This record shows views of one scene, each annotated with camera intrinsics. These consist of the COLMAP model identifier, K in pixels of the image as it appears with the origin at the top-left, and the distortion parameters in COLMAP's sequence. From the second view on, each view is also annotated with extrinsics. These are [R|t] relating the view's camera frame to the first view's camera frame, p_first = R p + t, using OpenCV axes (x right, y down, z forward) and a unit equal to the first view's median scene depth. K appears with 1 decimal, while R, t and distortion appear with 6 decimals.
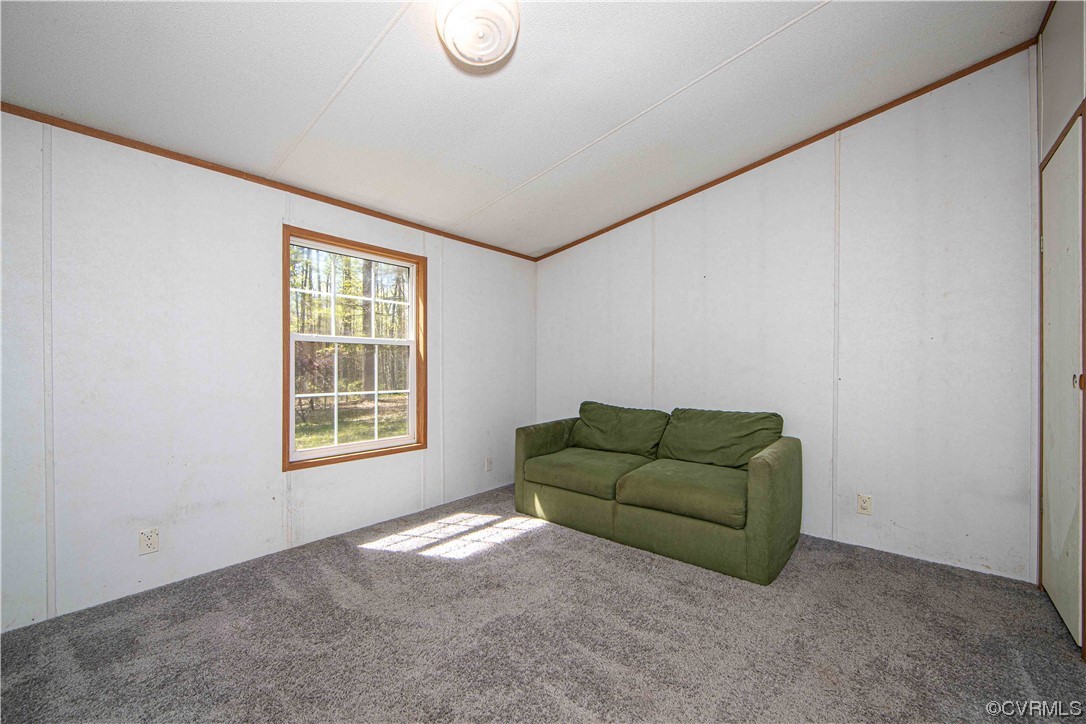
lens RADIAL K [[432.4, 0, 542.7], [0, 432.4, 357.2], [0, 0, 1]] dist [-0.001036, 0.000118]
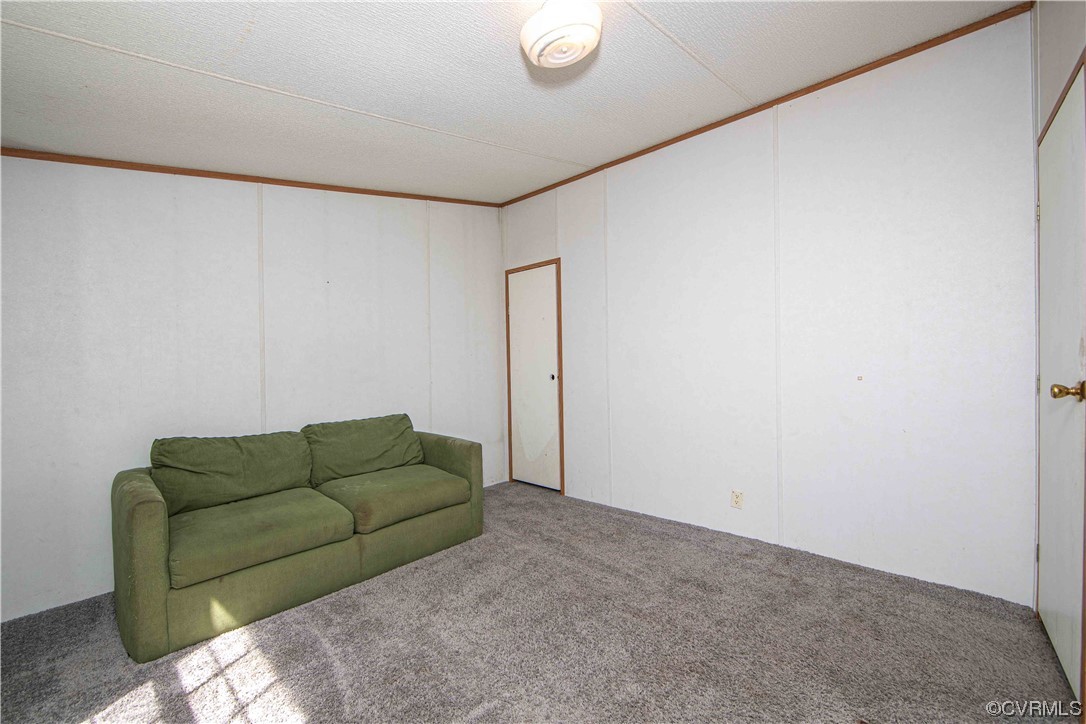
lens RADIAL K [[432.4, 0, 536.7], [0, 432.4, 365.4], [0, 0, 1]] dist [-0.001036, 0.000118]
pose [[0.055983, 0.003017, 0.998427, -0.625860], [0.001519, 0.999994, -0.003107, 0.000201], [-0.998431, 0.001691, 0.055979, 0.562644]]
